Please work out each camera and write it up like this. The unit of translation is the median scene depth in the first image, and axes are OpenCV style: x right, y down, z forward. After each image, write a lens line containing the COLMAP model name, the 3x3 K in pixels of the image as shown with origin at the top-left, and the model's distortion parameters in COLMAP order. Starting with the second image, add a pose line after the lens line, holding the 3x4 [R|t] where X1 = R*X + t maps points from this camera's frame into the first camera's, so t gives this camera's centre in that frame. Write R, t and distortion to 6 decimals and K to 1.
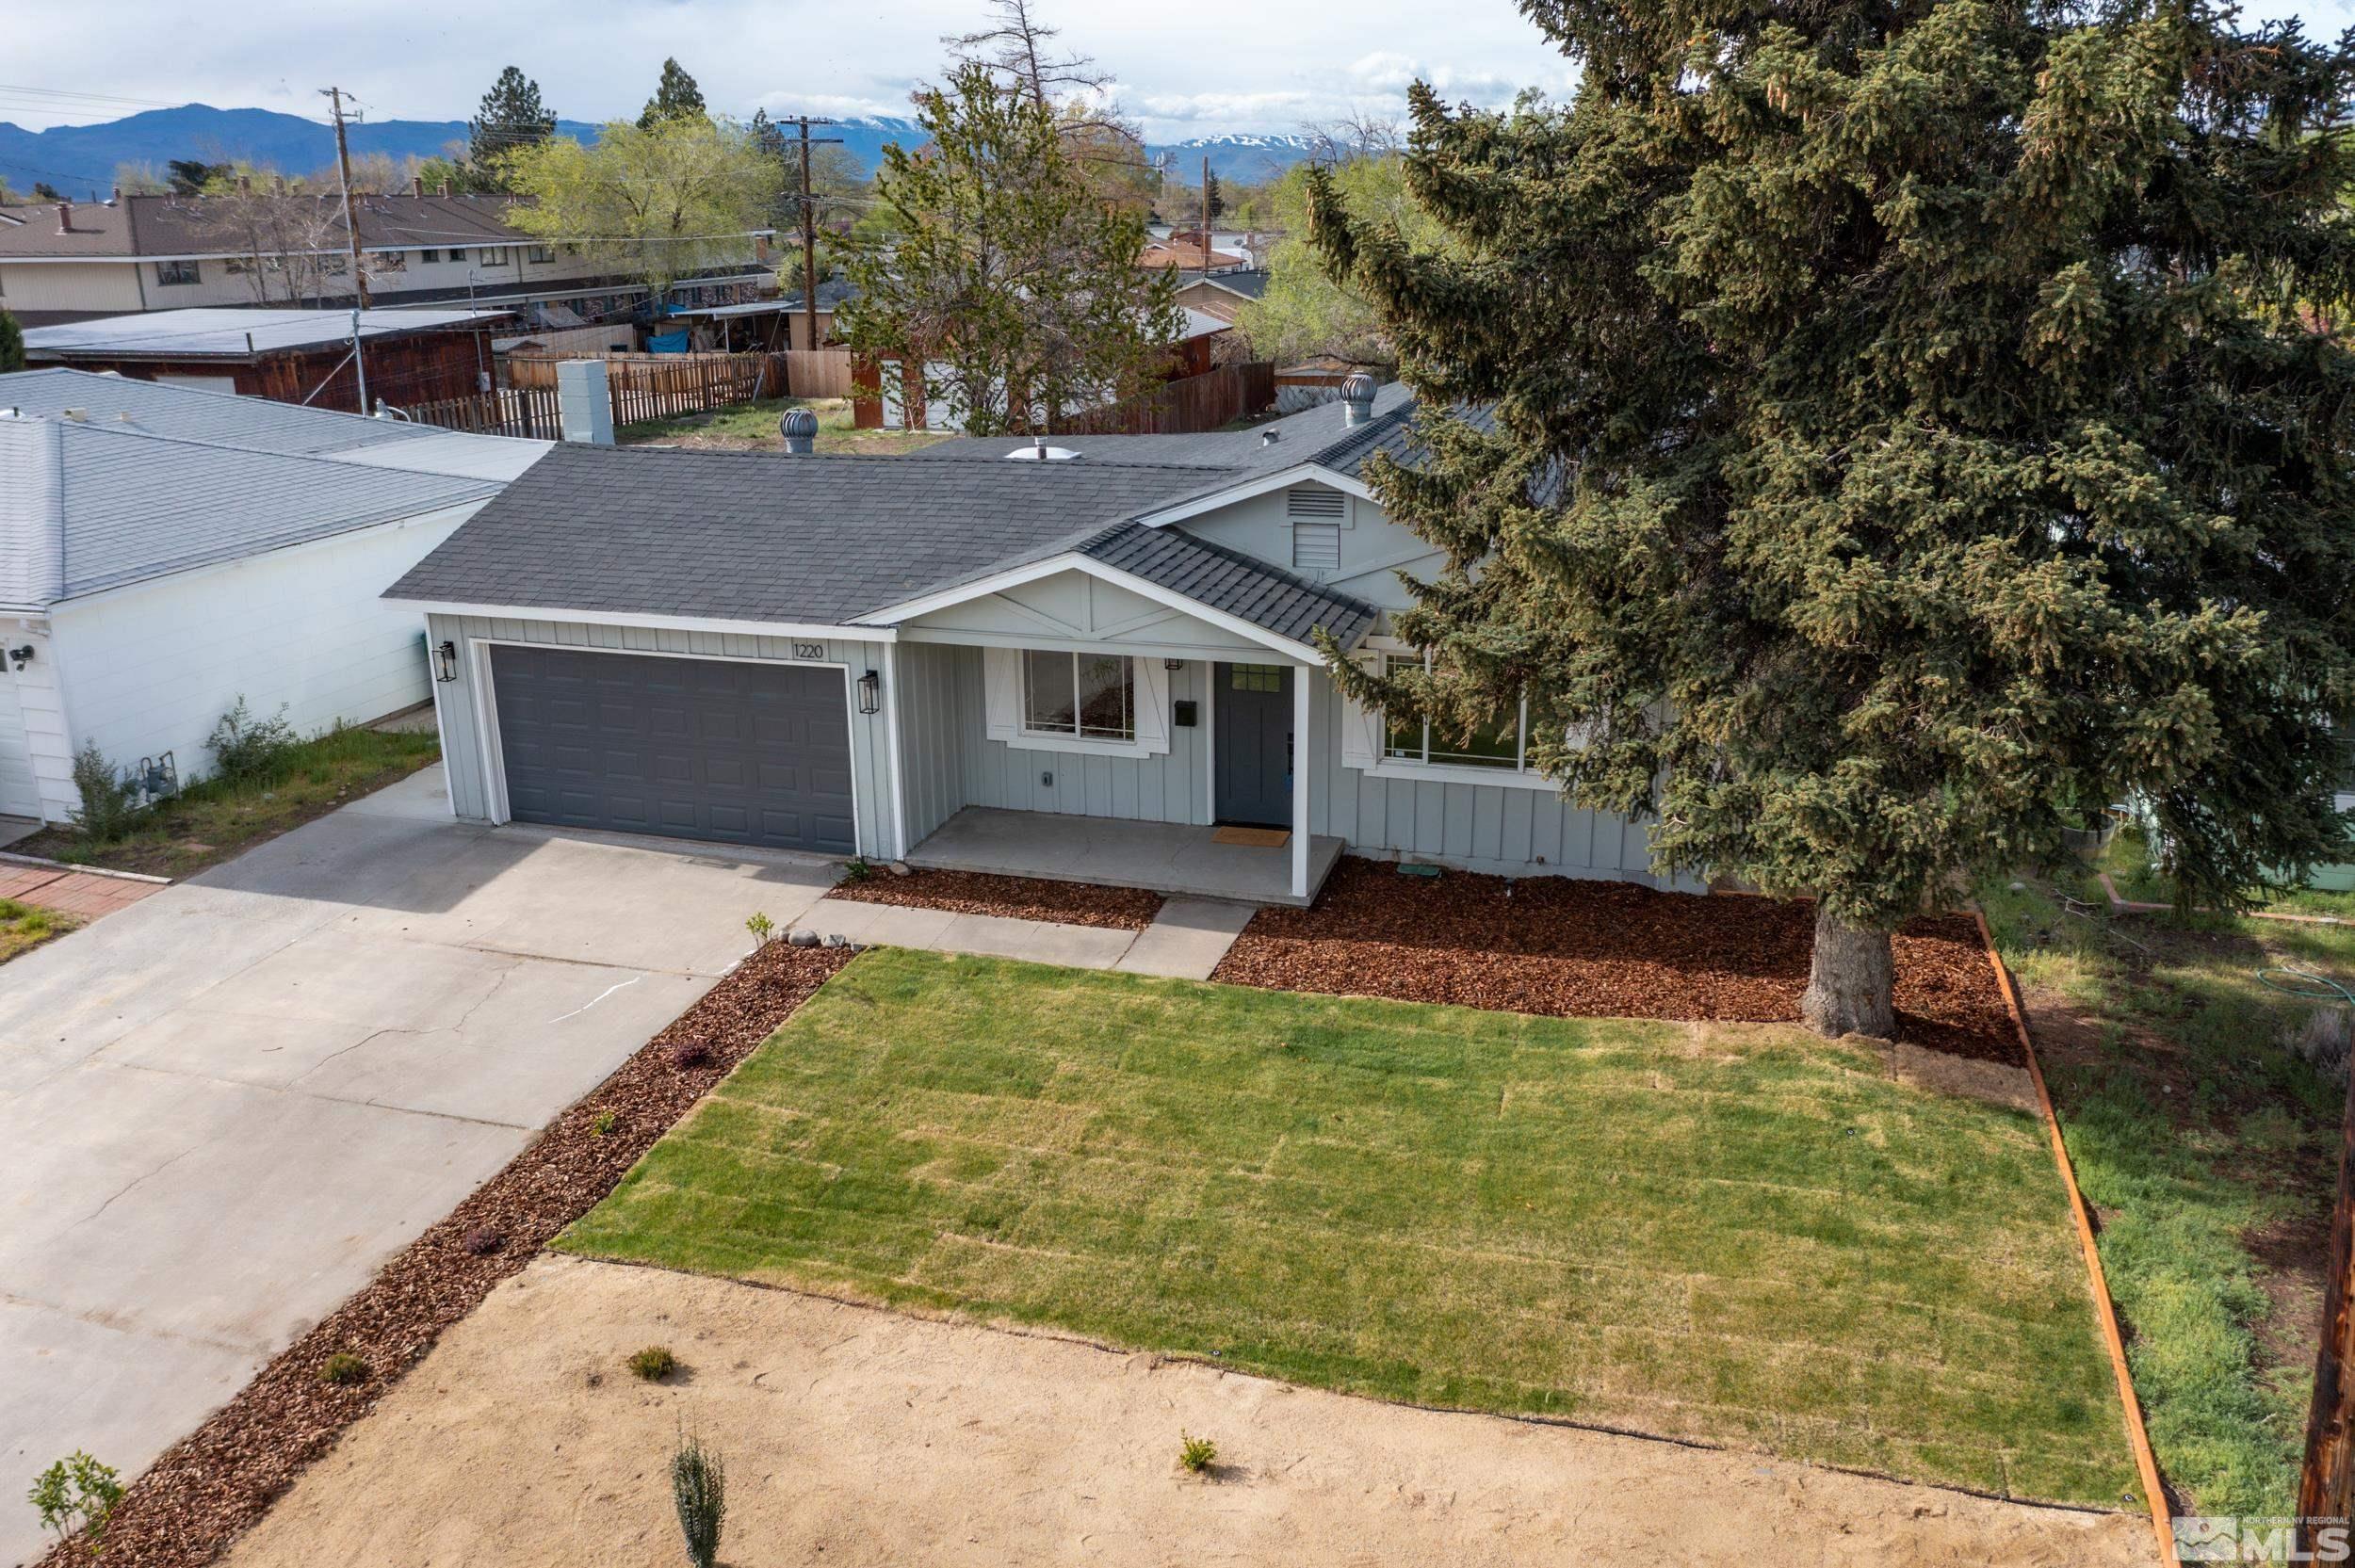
lens RADIAL K [[1817.3, 0, 1299.3], [0, 1817.3, 786.9], [0, 0, 1]] dist [-0.020838, 0.012294]
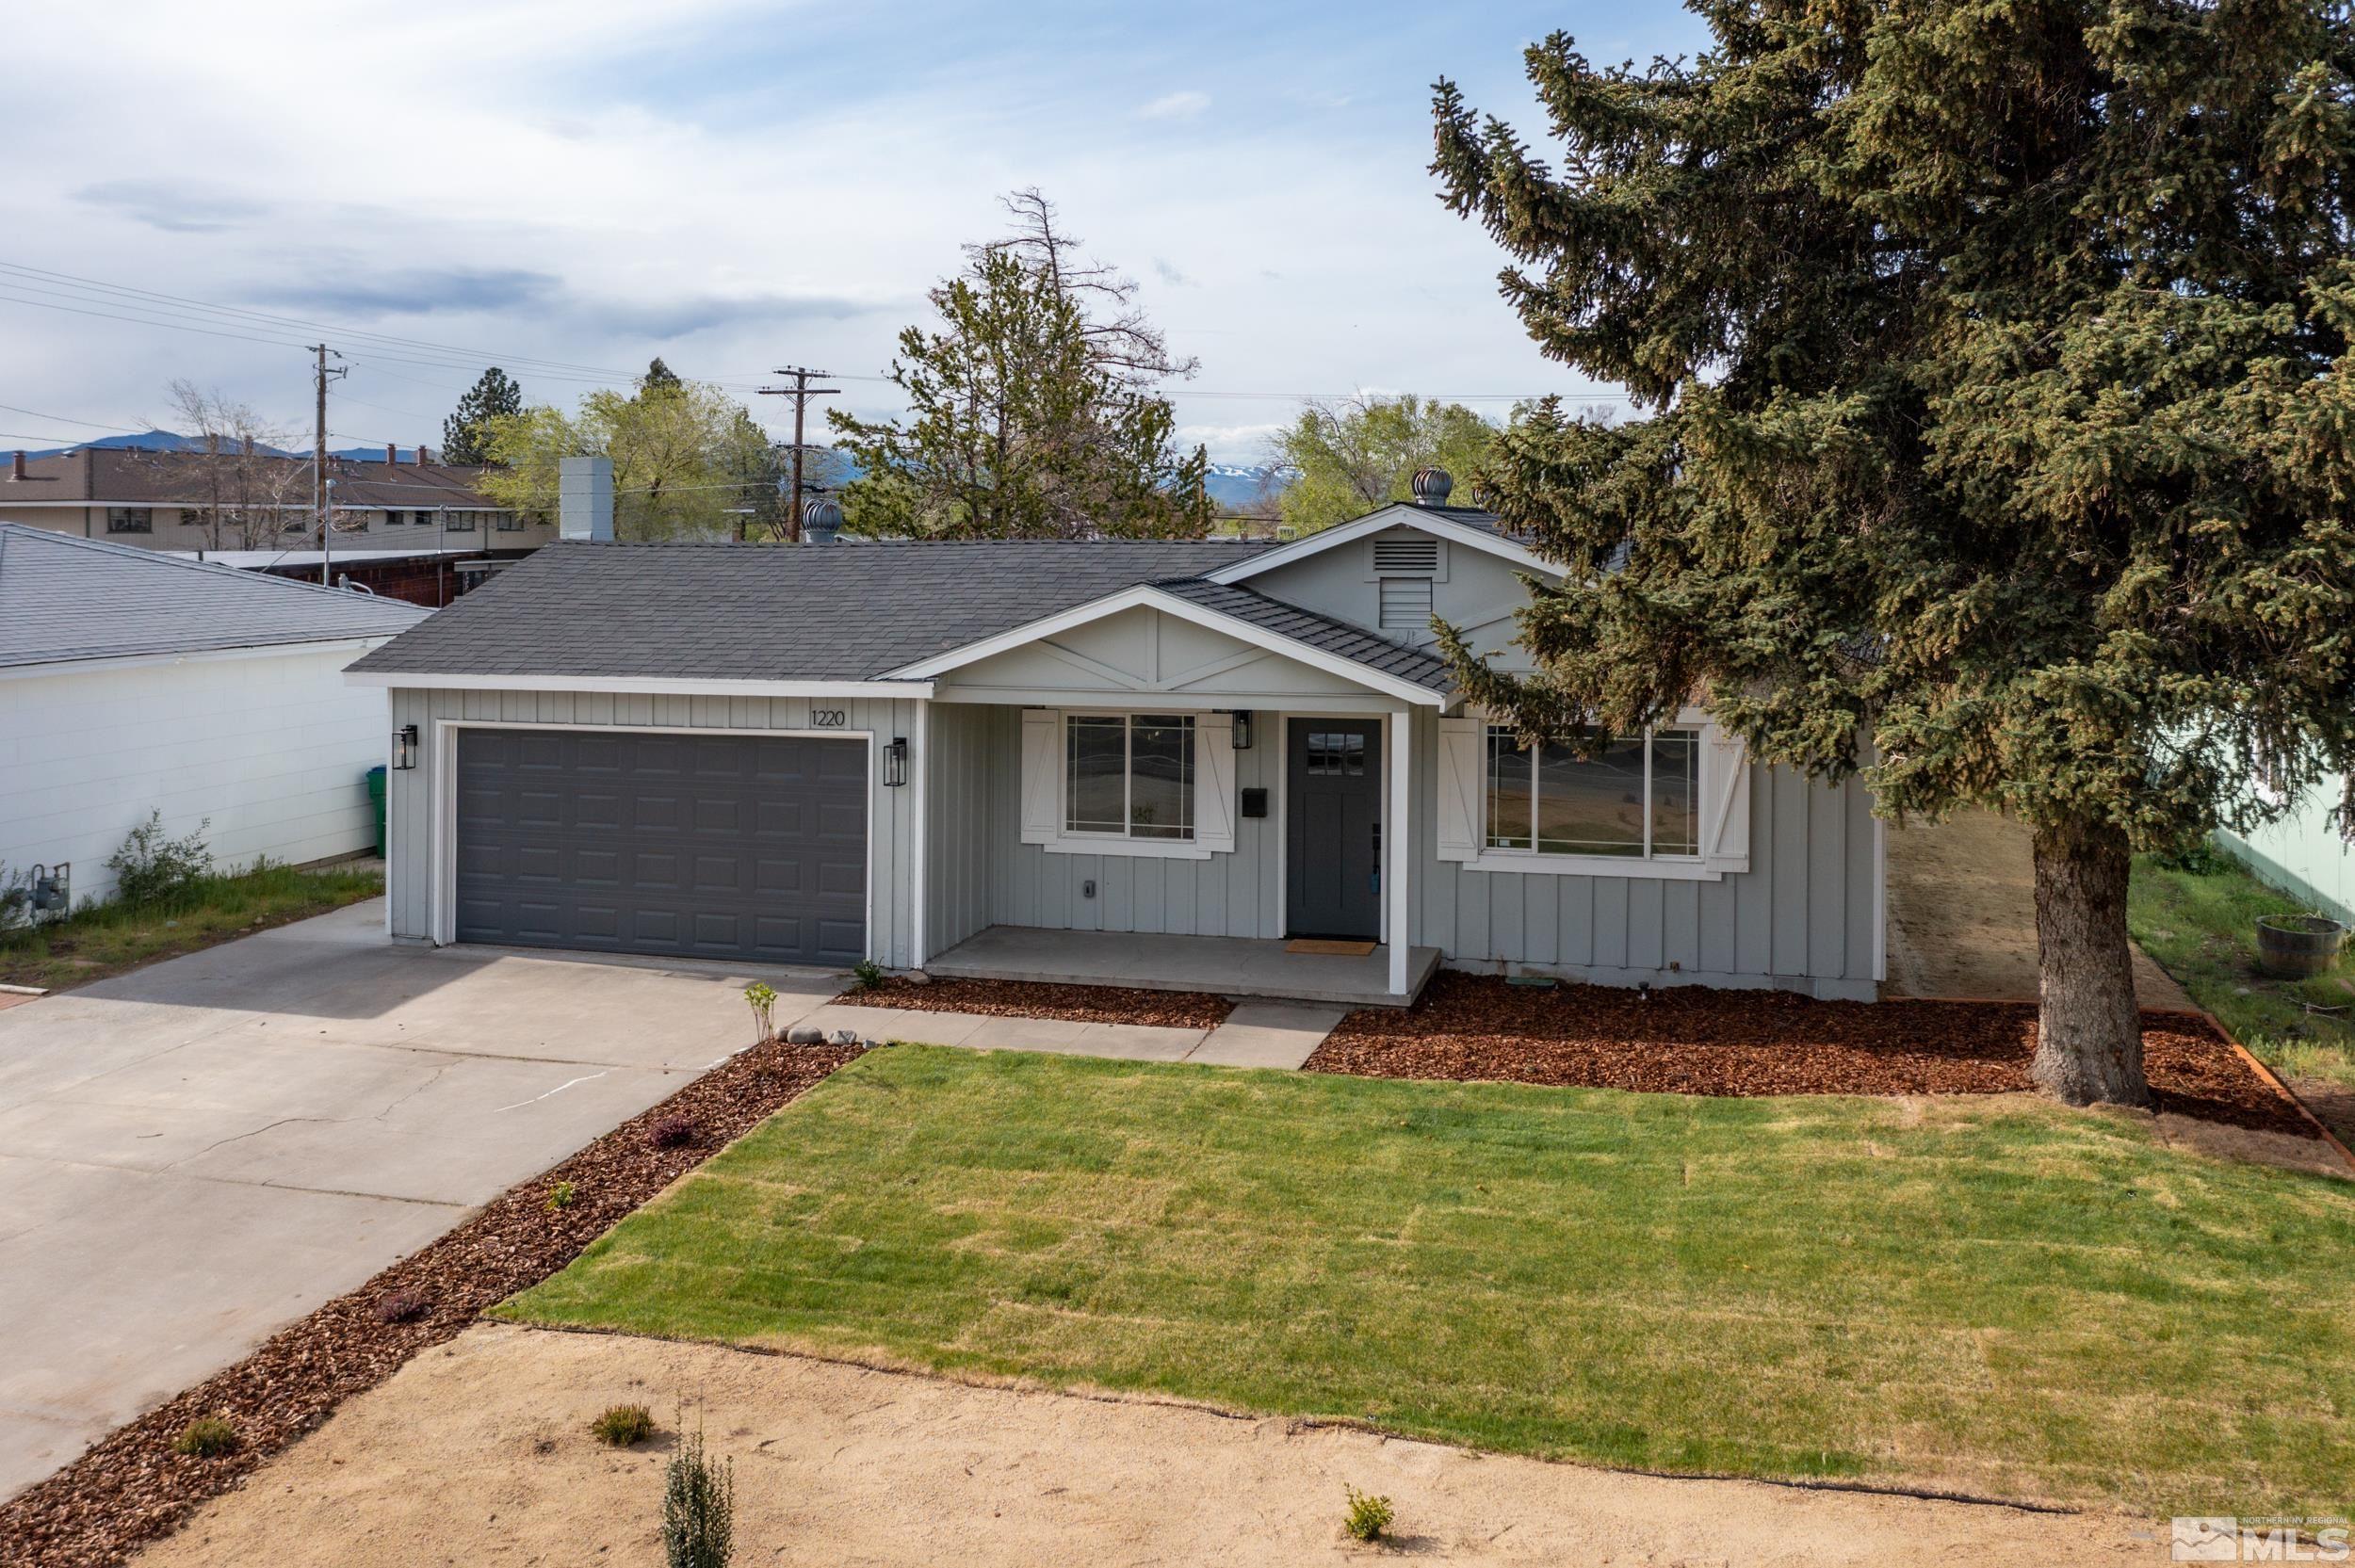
lens RADIAL K [[1963.2, 0, 1294.2], [0, 1963.2, 549.1], [0, 0, 1]] dist [-0.013230, 0.002511]
pose [[0.999982, -0.001933, 0.005747, -0.063718], [0.003566, 0.954080, -0.299531, 0.164077], [-0.004904, 0.299546, 0.954069, 0.089524]]
